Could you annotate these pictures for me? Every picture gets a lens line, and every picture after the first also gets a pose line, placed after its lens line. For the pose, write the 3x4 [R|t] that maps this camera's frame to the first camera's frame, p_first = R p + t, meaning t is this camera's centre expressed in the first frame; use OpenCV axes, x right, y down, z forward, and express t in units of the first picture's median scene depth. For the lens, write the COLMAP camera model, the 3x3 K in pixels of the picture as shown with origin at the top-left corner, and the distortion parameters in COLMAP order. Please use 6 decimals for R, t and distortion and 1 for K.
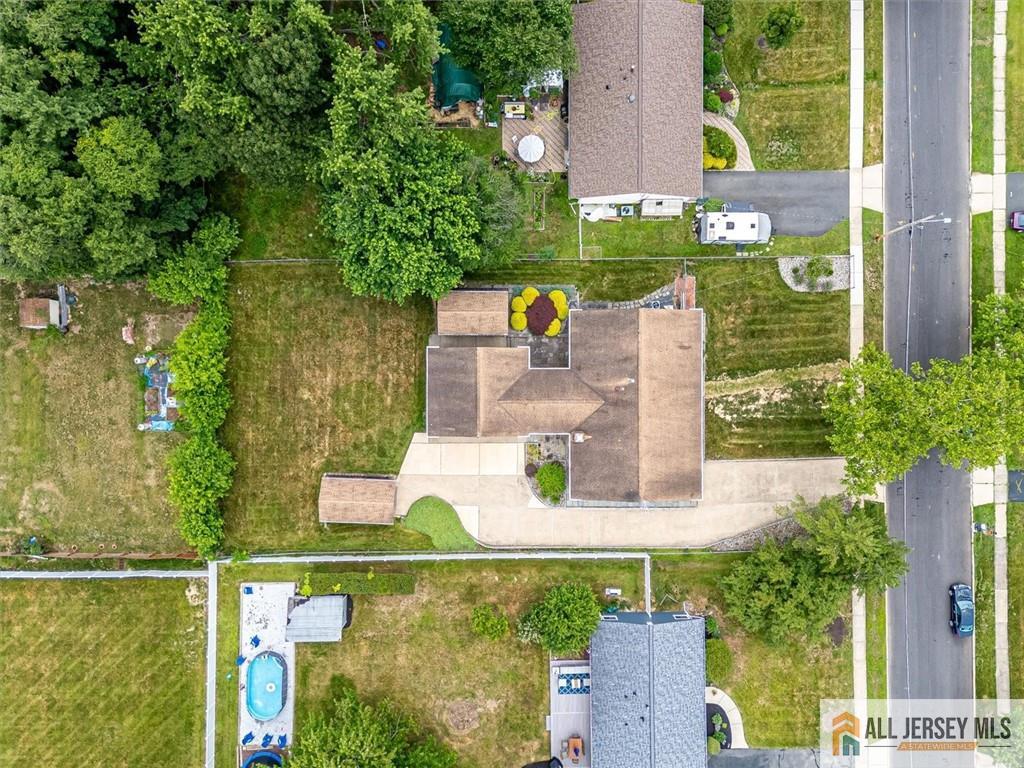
lens RADIAL K [[769.7, 0, 512.0], [0, 769.7, 384.0], [0, 0, 1]] dist [0.068436, -0.062323]
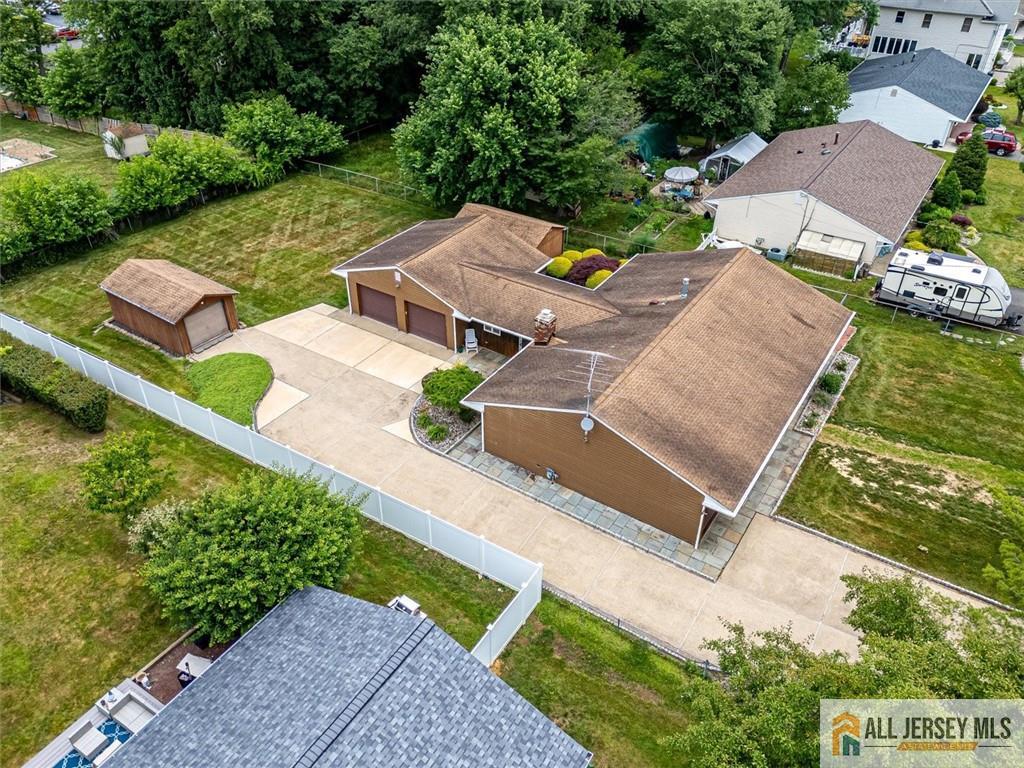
lens RADIAL K [[769.7, 0, 512.0], [0, 769.7, 384.0], [0, 0, 1]] dist [0.068436, -0.062323]
pose [[0.835749, 0.309203, -0.453781, 0.299978], [-0.549109, 0.473085, -0.688963, 0.436280], [0.001648, 0.824976, 0.565166, 0.700617]]
